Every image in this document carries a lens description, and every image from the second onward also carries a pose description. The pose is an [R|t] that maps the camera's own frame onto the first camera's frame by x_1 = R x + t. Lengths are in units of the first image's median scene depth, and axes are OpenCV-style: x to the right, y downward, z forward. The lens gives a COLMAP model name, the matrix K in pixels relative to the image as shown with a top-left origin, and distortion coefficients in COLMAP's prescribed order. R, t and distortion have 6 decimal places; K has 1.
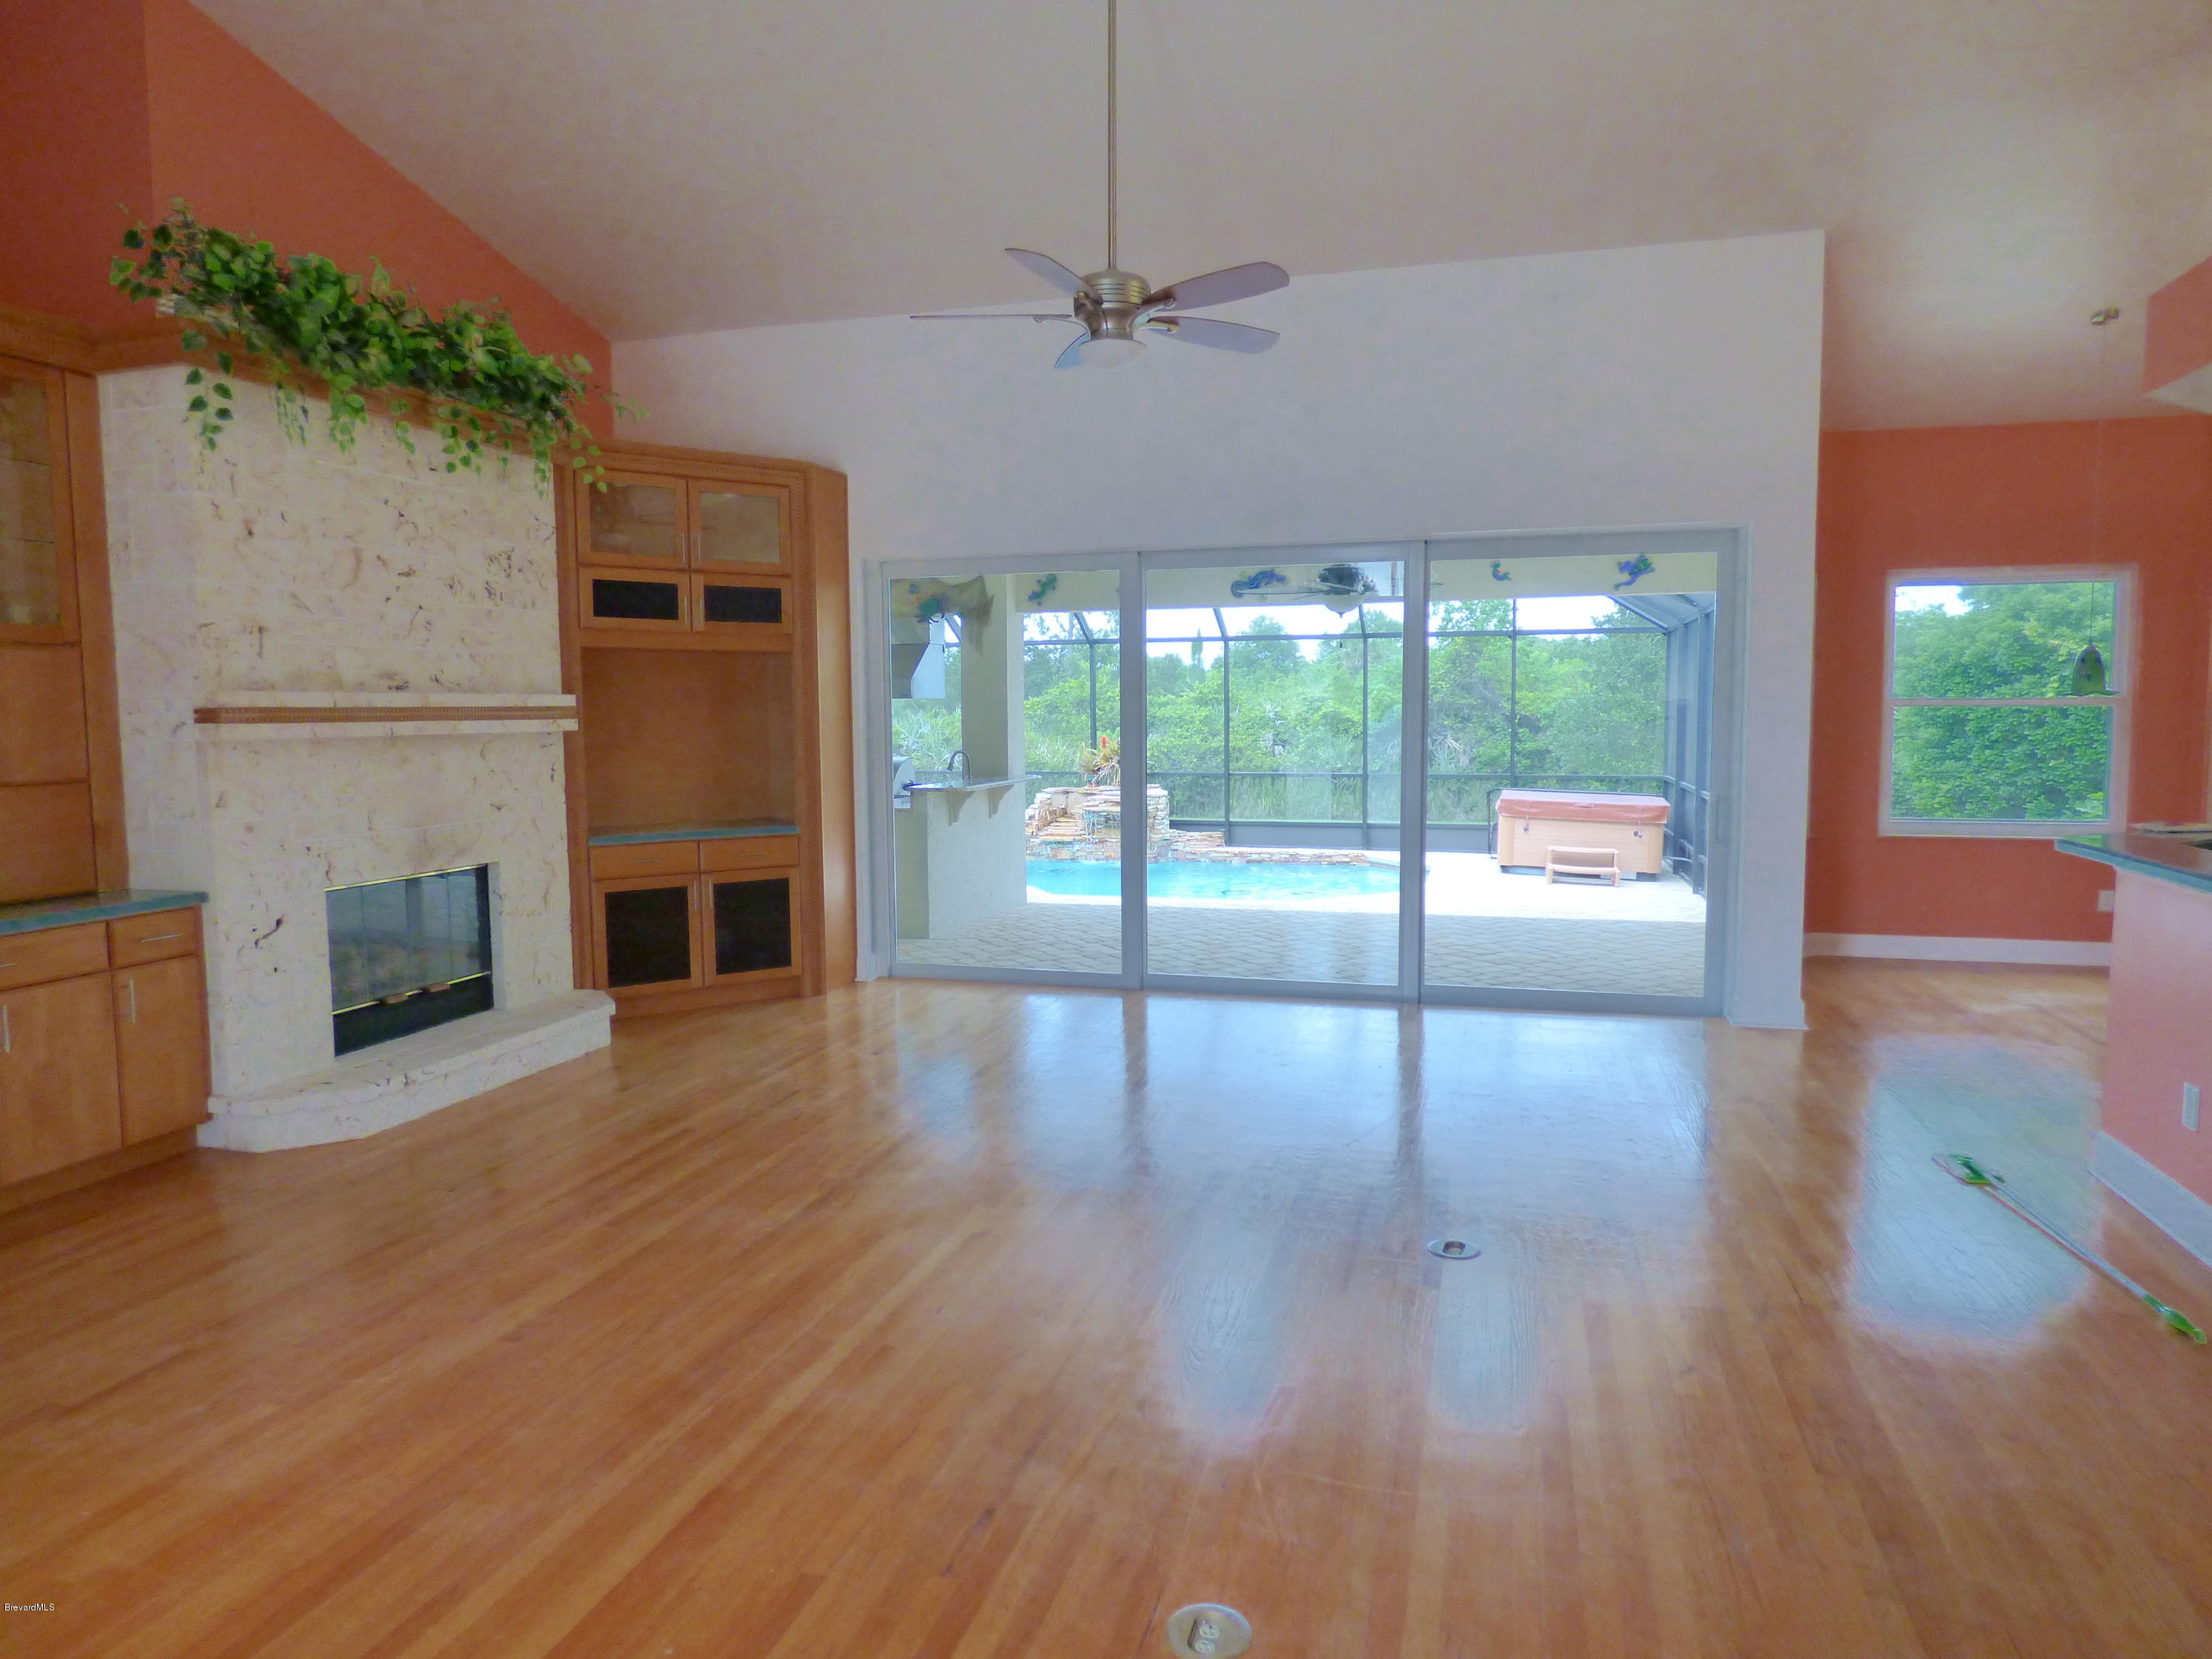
lens RADIAL K [[1347.0, 0, 1122.7], [0, 1347.0, 825.6], [0, 0, 1]] dist [-0.025968, 0.020346]
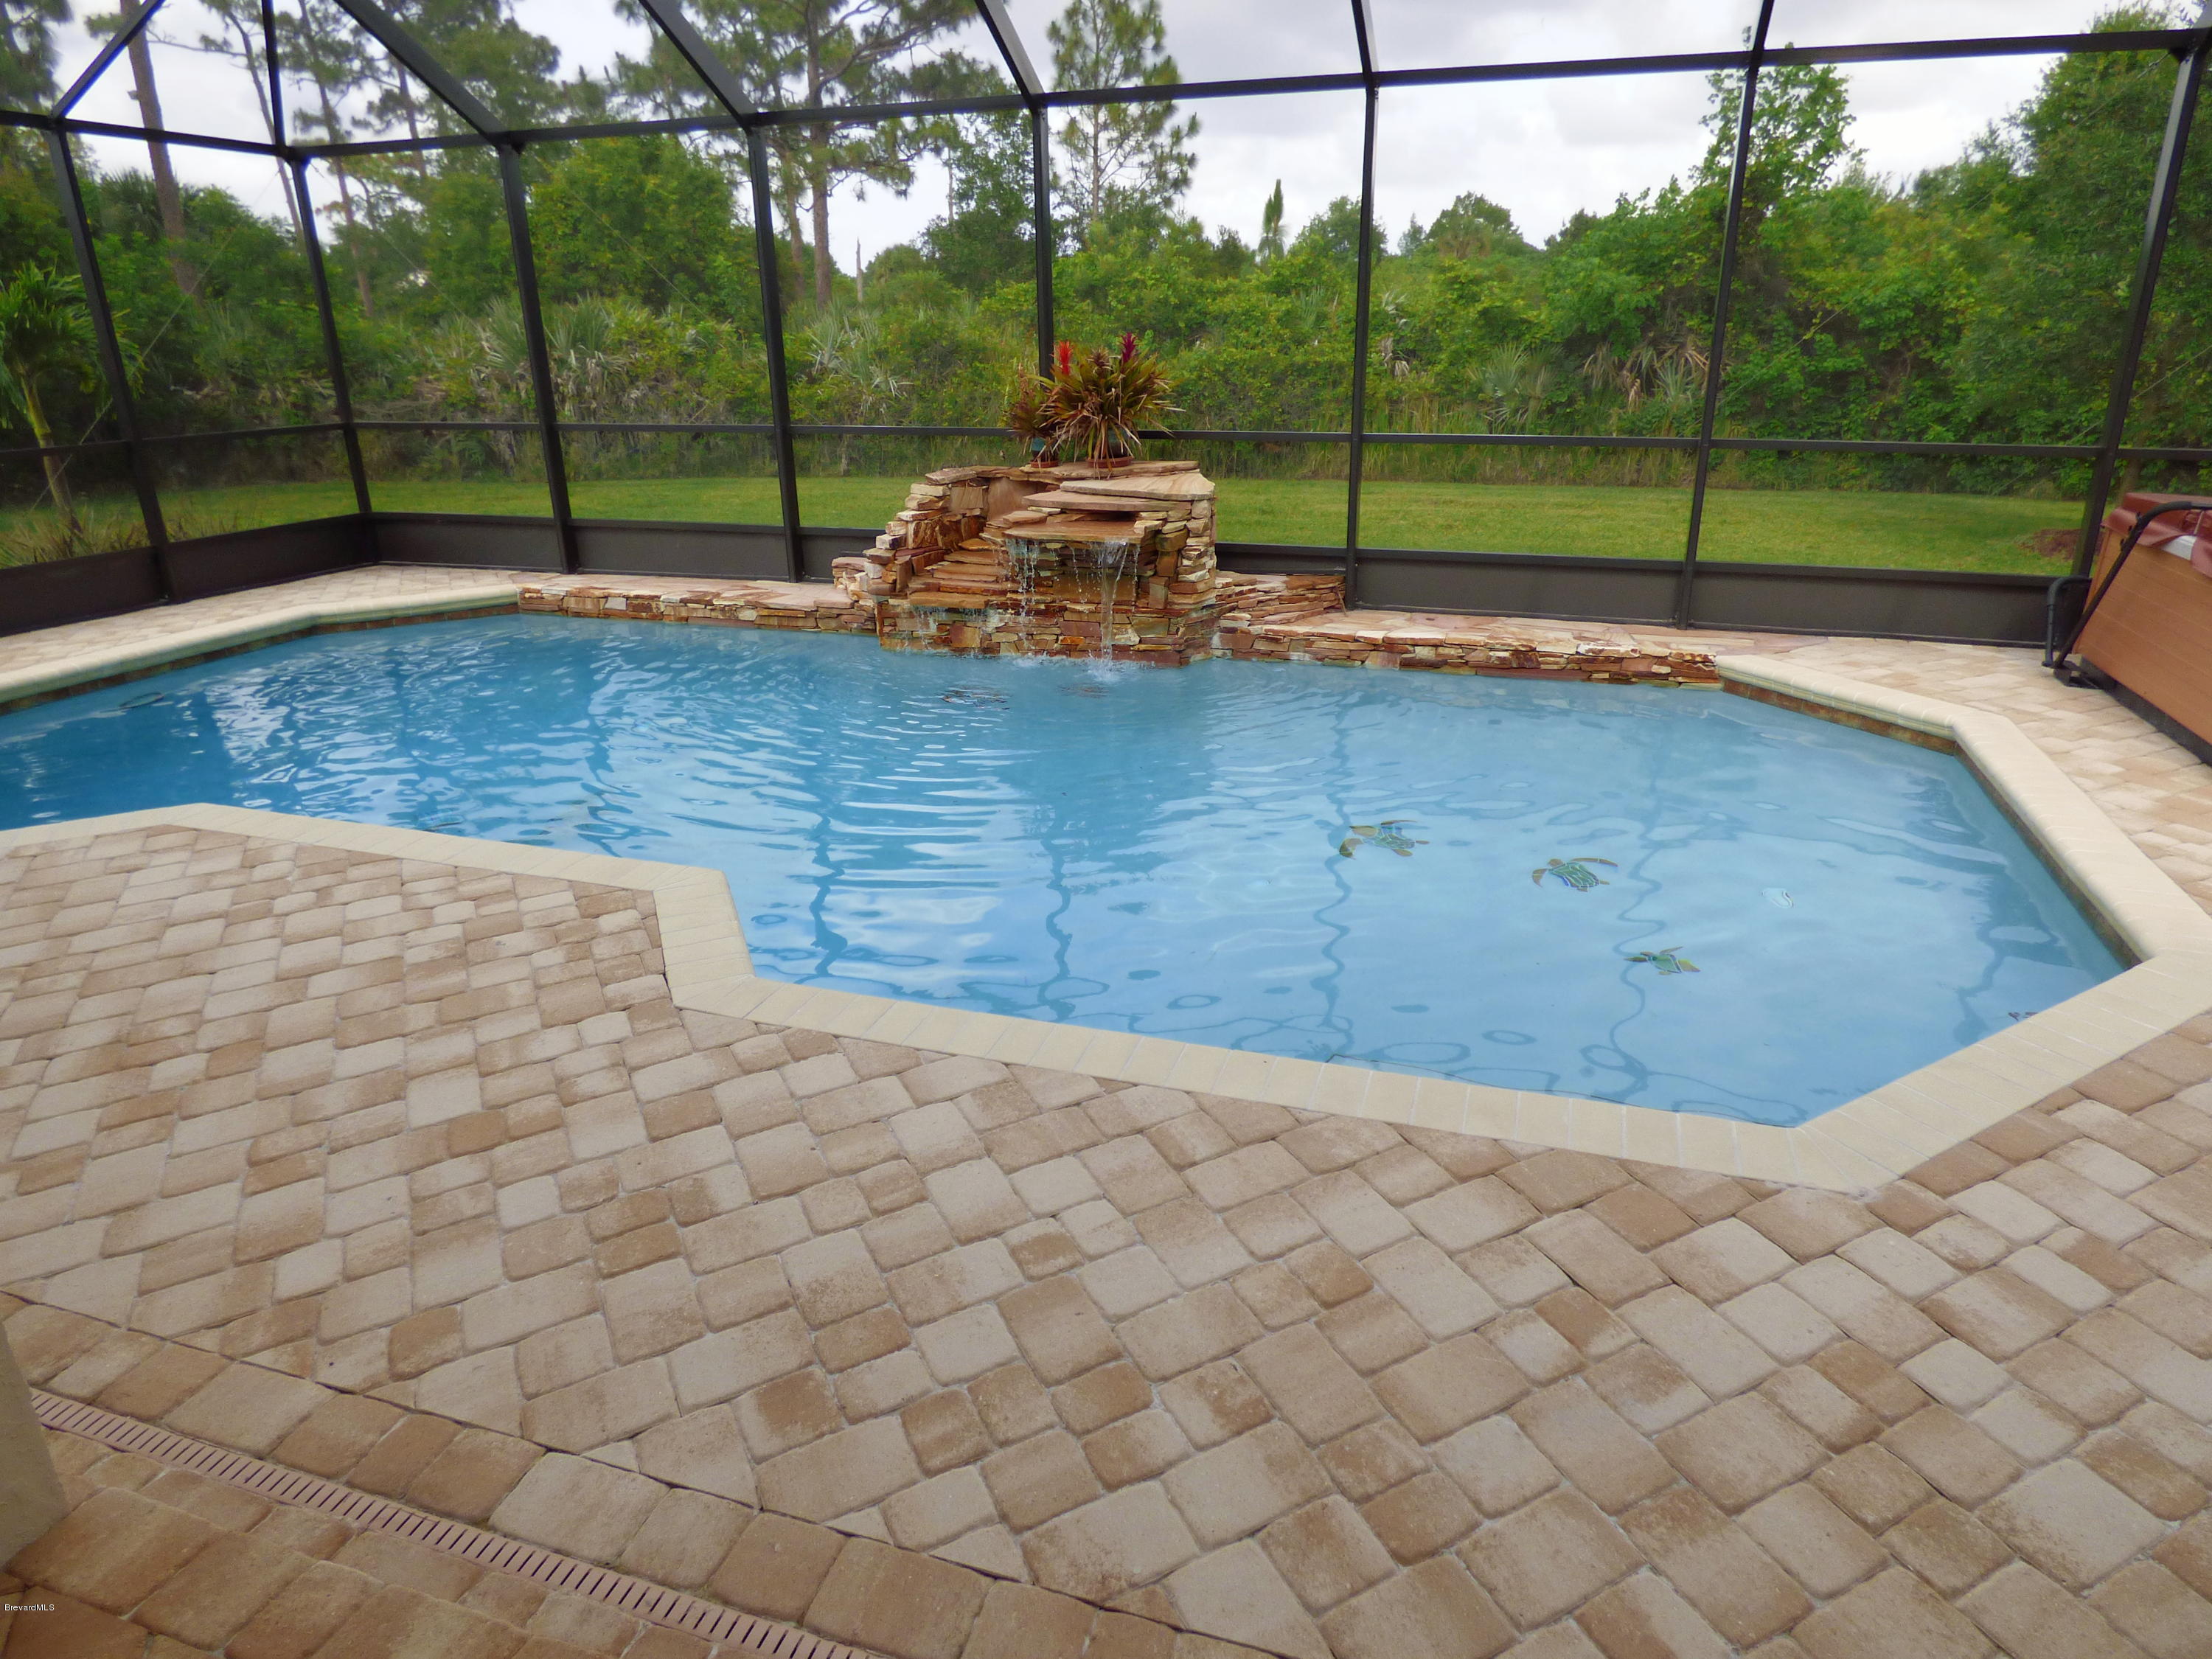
lens RADIAL K [[1347.0, 0, 1122.7], [0, 1347.0, 825.6], [0, 0, 1]] dist [-0.025968, 0.020346]
pose [[0.999149, 0.015319, -0.038304, 0.013502], [-0.004246, 0.961759, 0.273864, -0.022954], [0.041035, -0.273469, 0.961005, 0.353008]]
